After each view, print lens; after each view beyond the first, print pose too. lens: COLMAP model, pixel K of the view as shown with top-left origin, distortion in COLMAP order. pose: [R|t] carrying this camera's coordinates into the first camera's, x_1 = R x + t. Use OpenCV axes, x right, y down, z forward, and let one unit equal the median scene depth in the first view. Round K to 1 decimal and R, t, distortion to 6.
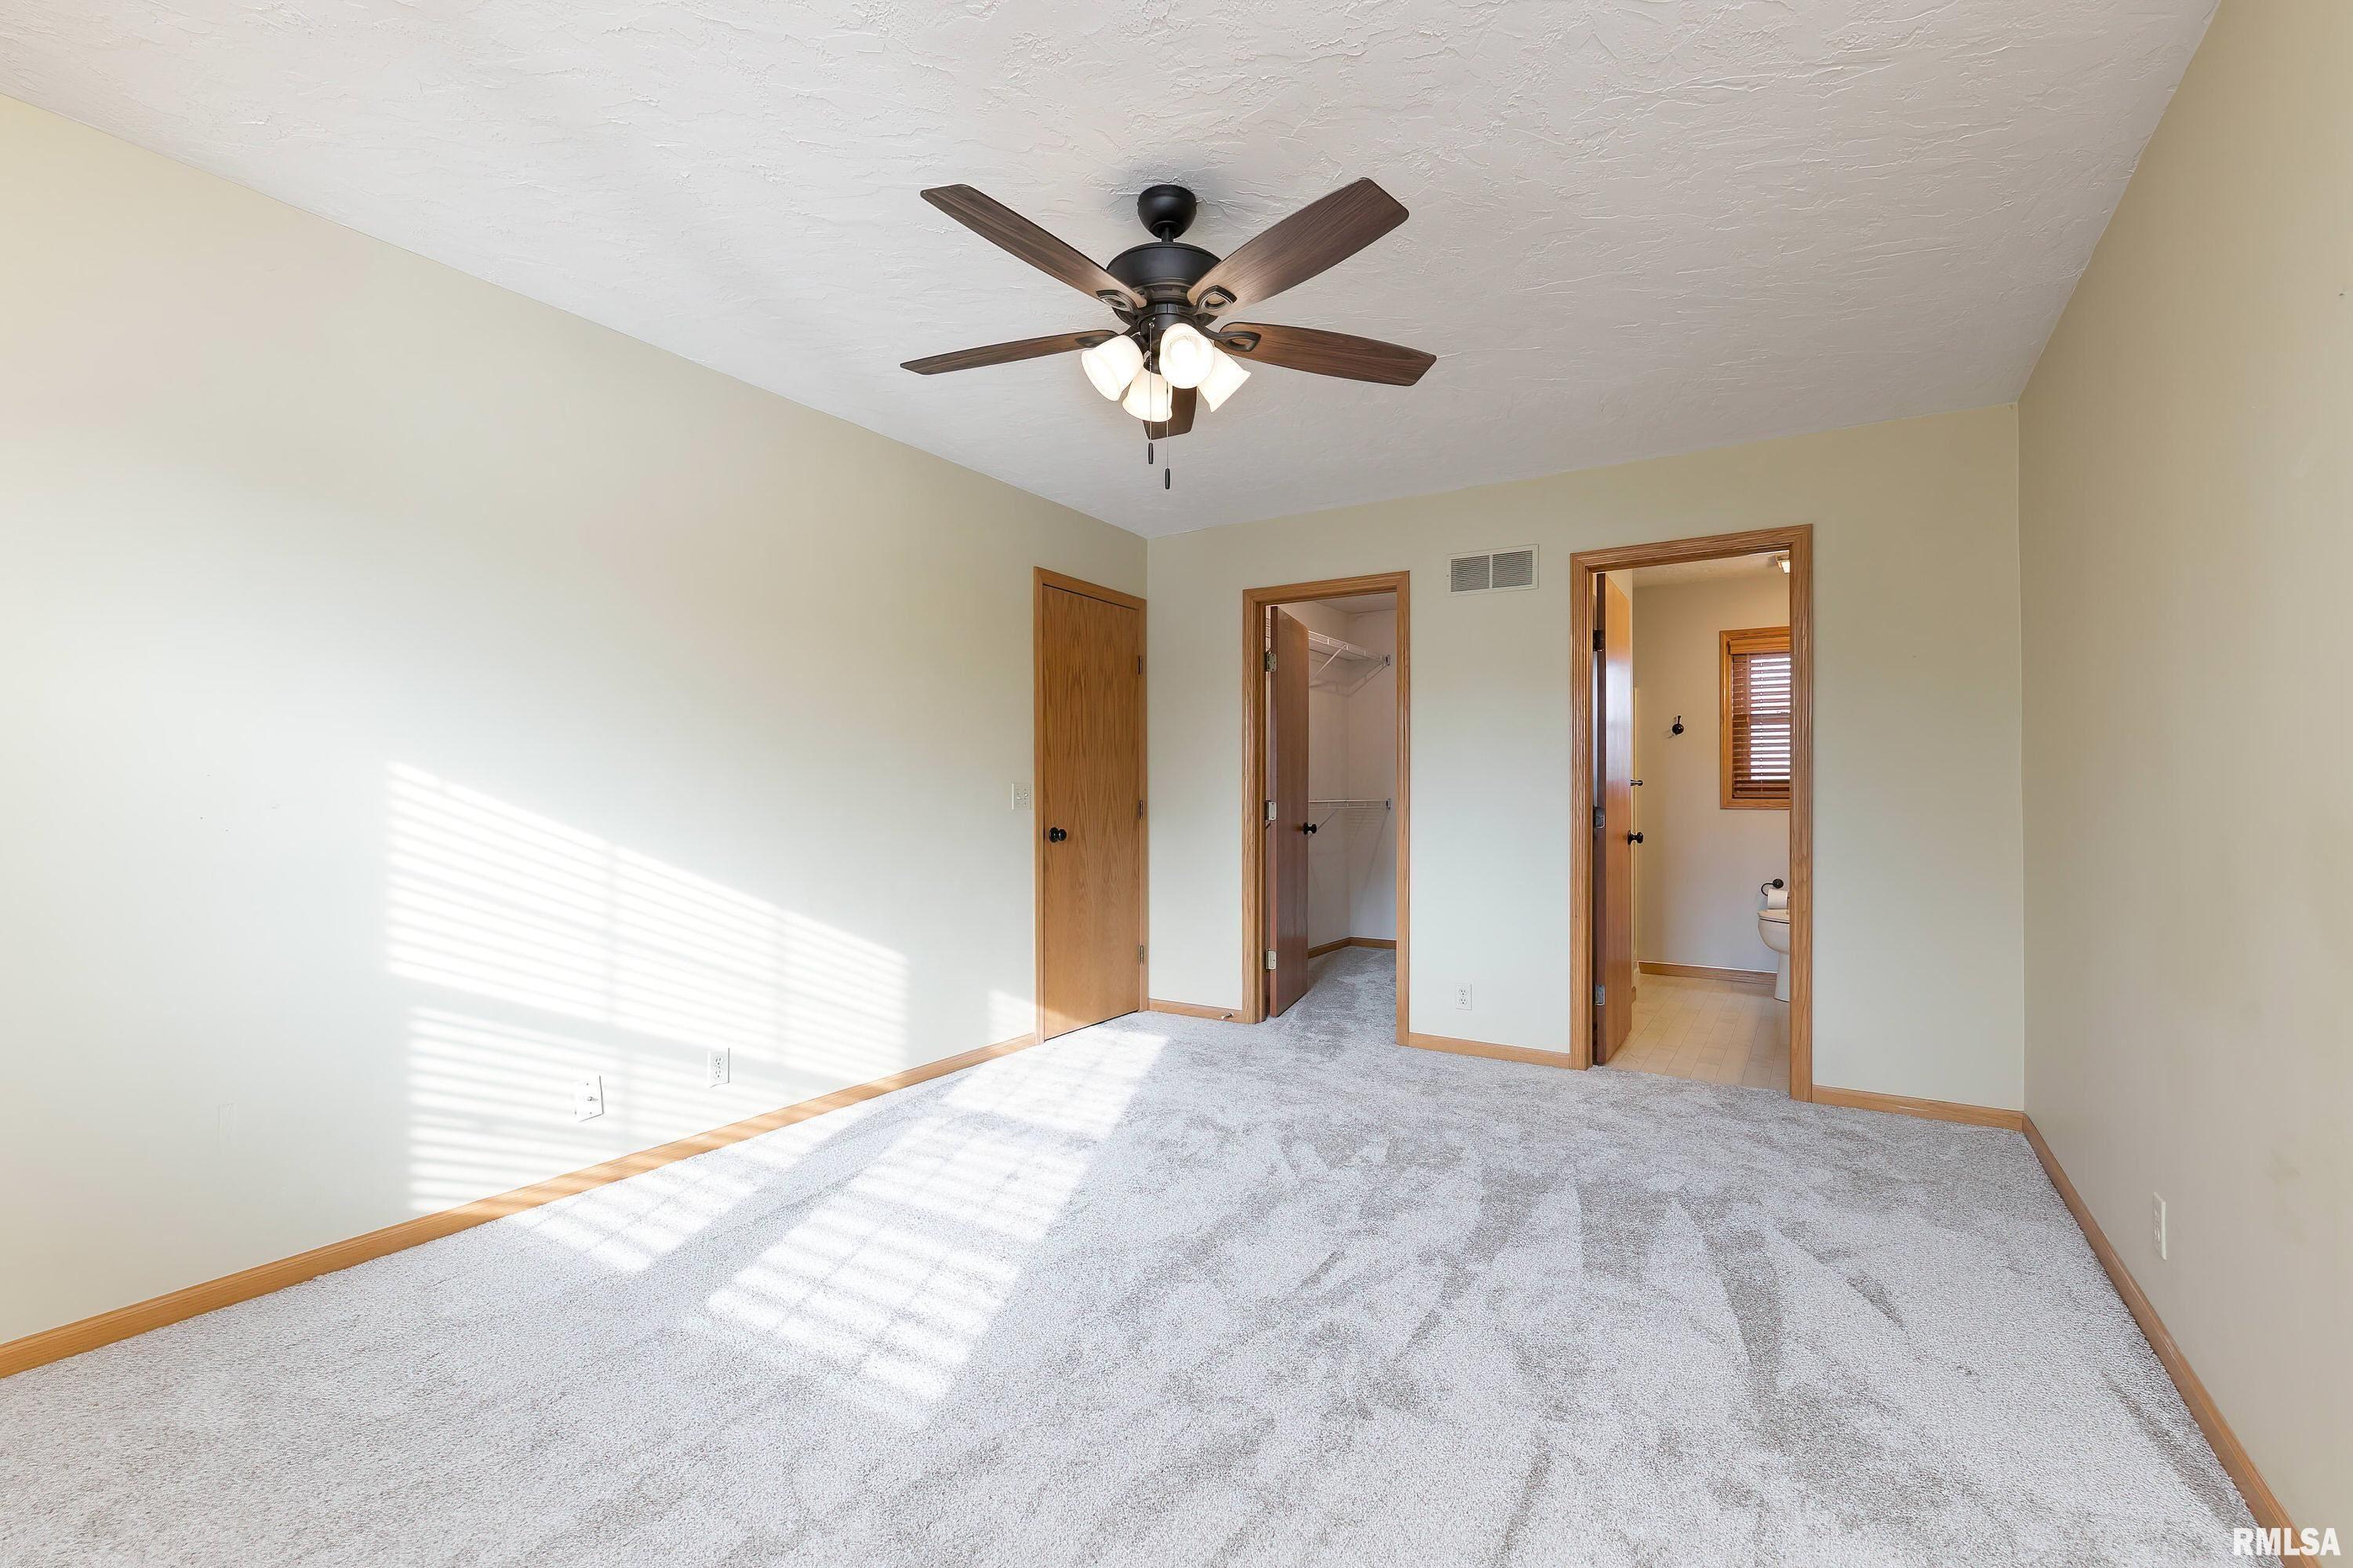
lens RADIAL K [[1026.4, 0, 1178.9], [0, 1026.4, 799.8], [0, 0, 1]] dist [-0.011471, 0.000165]
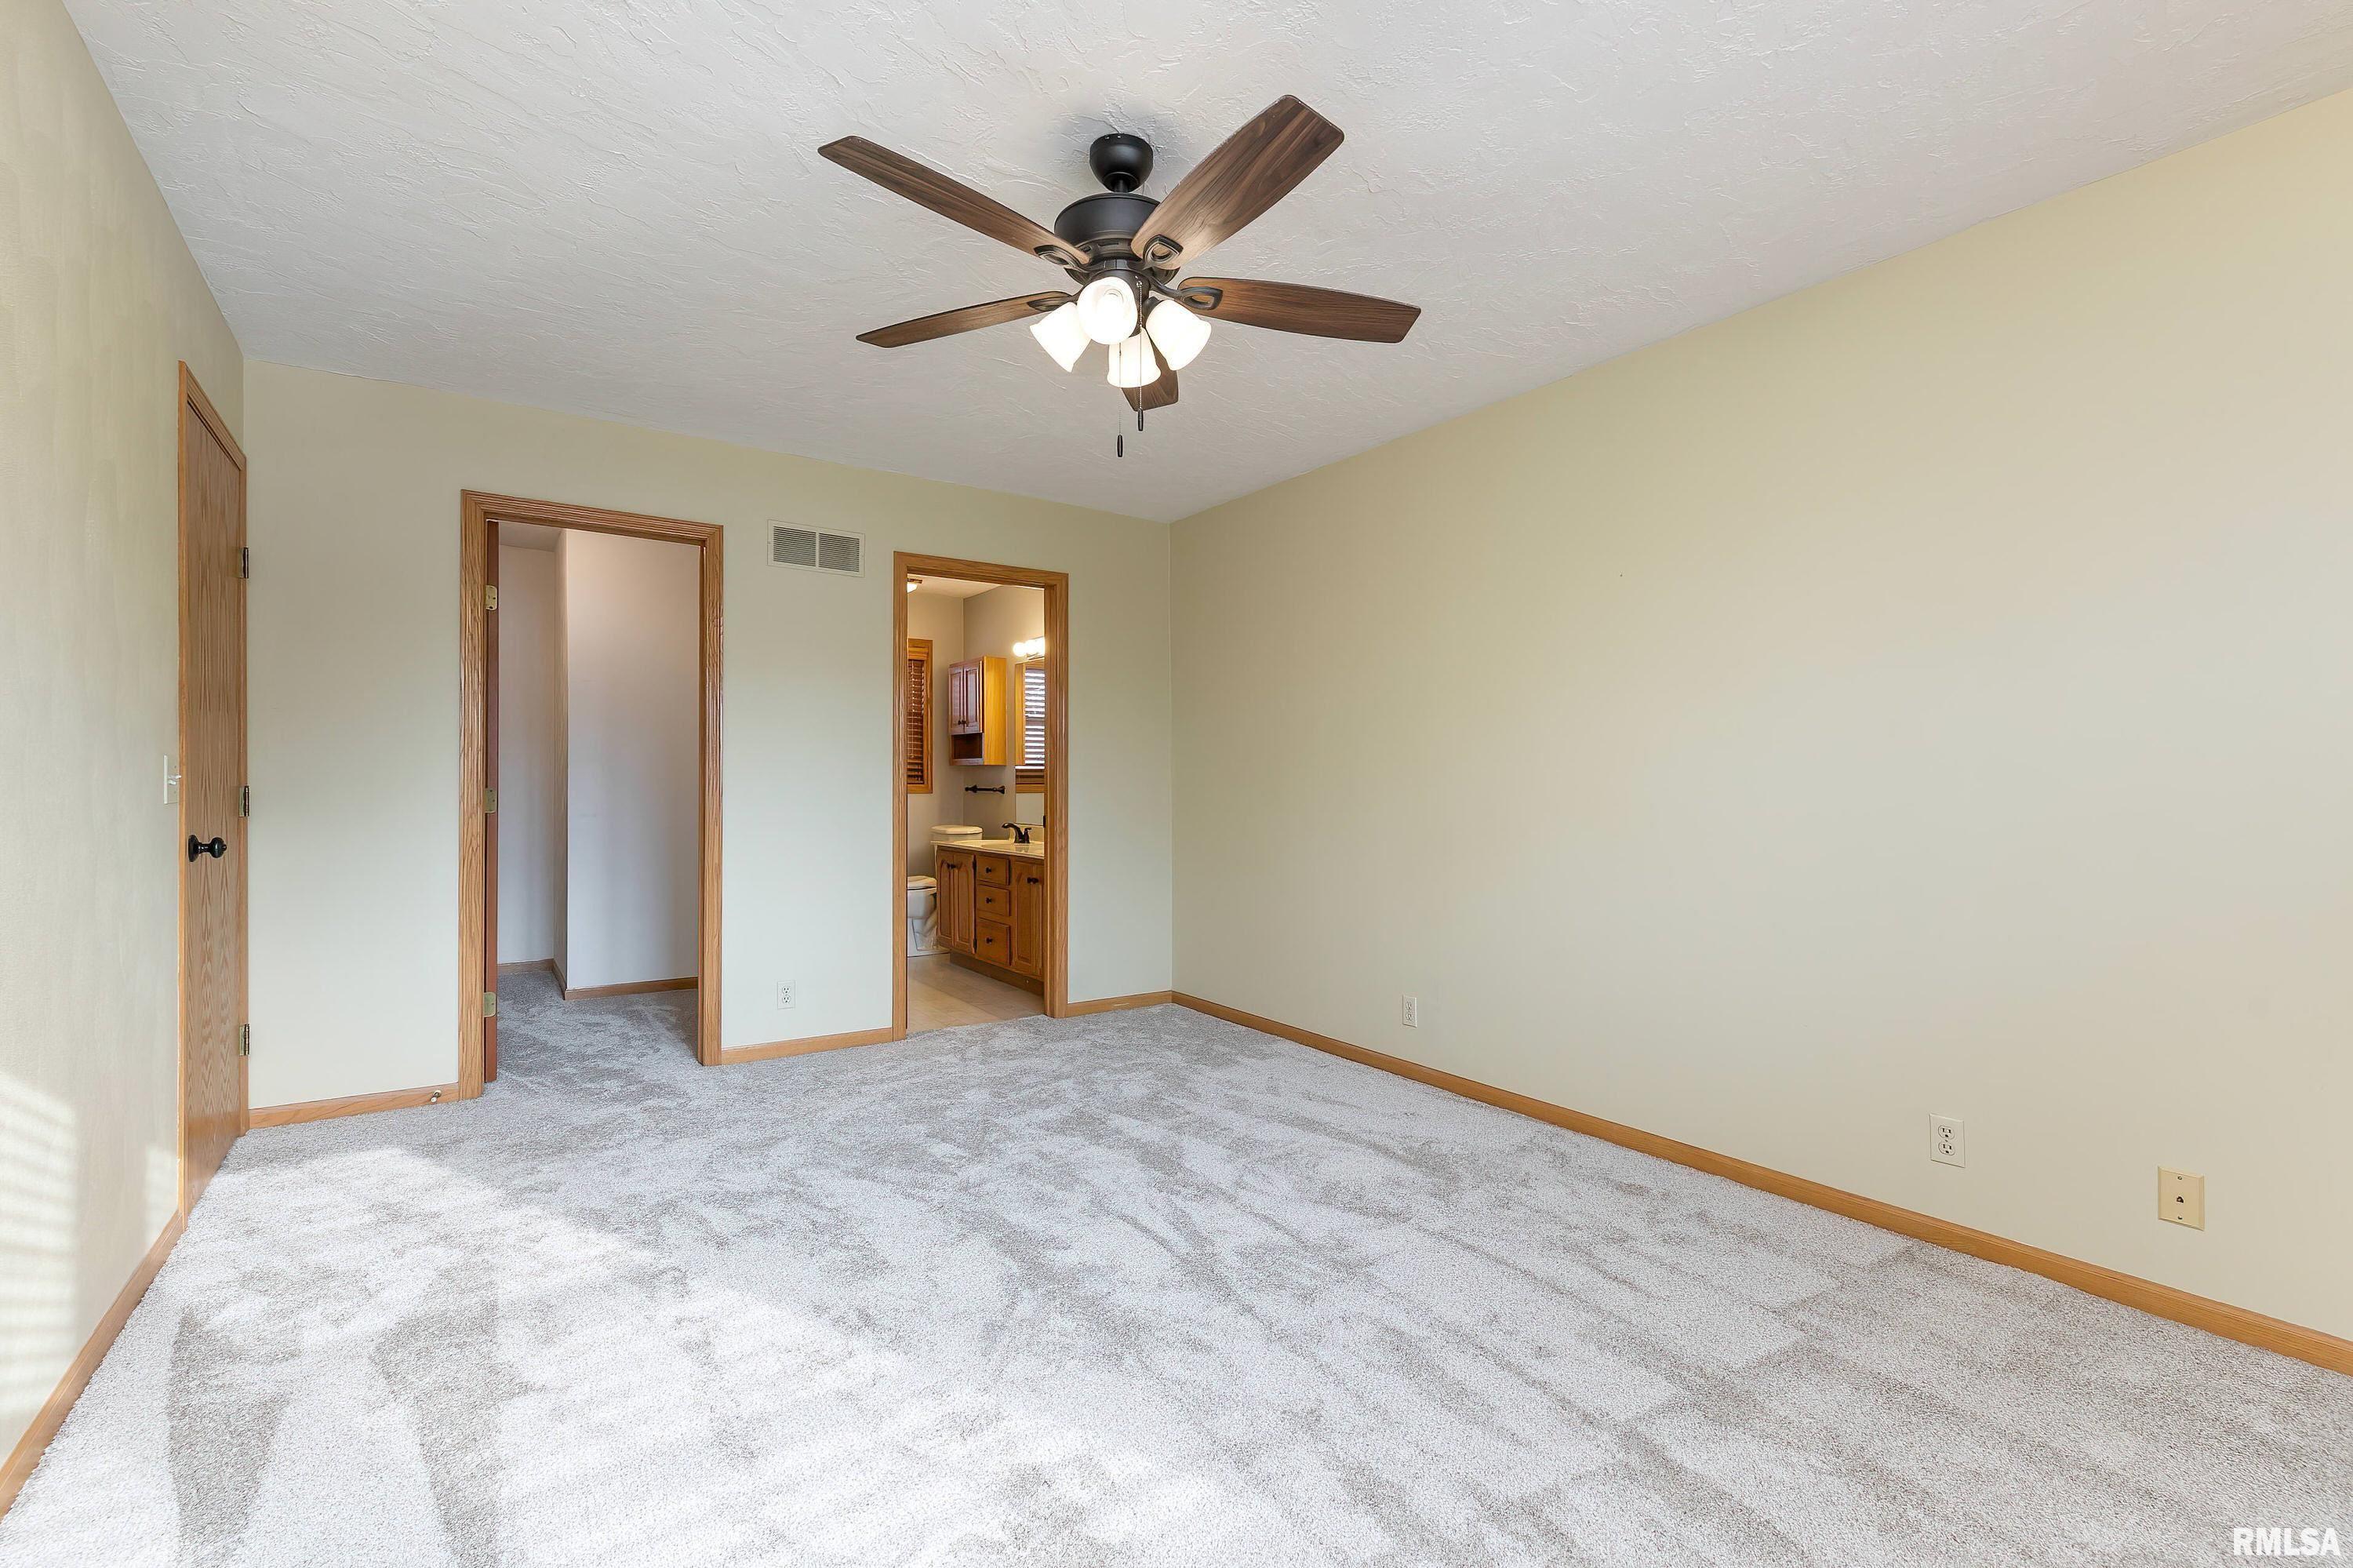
lens RADIAL K [[1026.4, 0, 1178.9], [0, 1026.4, 776.6], [0, 0, 1]] dist [-0.011471, 0.000165]
pose [[0.393063, 0.007046, 0.919485, -0.583489], [0.000207, 0.999970, -0.007752, -0.000208], [-0.919512, 0.003237, 0.393050, 0.394950]]
